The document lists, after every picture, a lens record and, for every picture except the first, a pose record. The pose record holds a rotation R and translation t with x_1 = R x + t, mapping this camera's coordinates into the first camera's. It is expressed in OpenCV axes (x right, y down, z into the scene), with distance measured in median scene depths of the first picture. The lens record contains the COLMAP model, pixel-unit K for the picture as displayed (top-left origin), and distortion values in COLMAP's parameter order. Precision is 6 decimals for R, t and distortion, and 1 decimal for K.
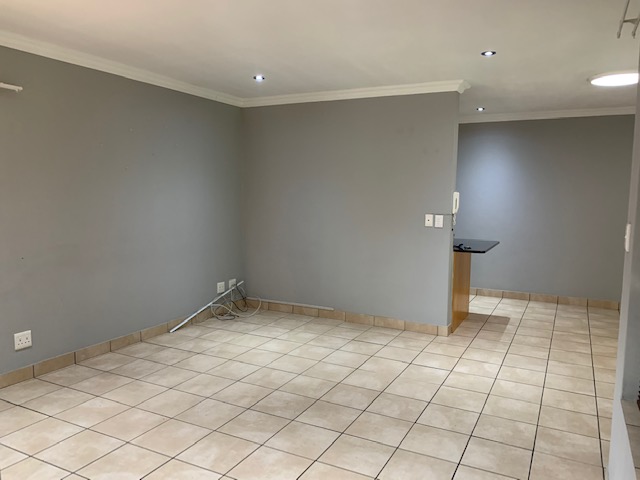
lens RADIAL K [[486.4, 0, 316.8], [0, 486.4, 237.6], [0, 0, 1]] dist [0.070220, -0.075800]
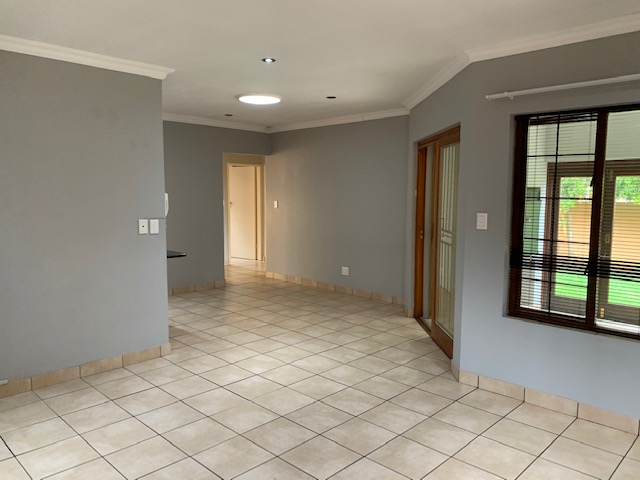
lens RADIAL K [[486.4, 0, 316.8], [0, 486.4, 237.6], [0, 0, 1]] dist [0.070220, -0.075800]
pose [[0.283161, -0.100557, 0.953786, -0.559088], [0.083851, 0.993276, 0.079827, -0.066826], [-0.955400, 0.057372, 0.289688, 0.536039]]
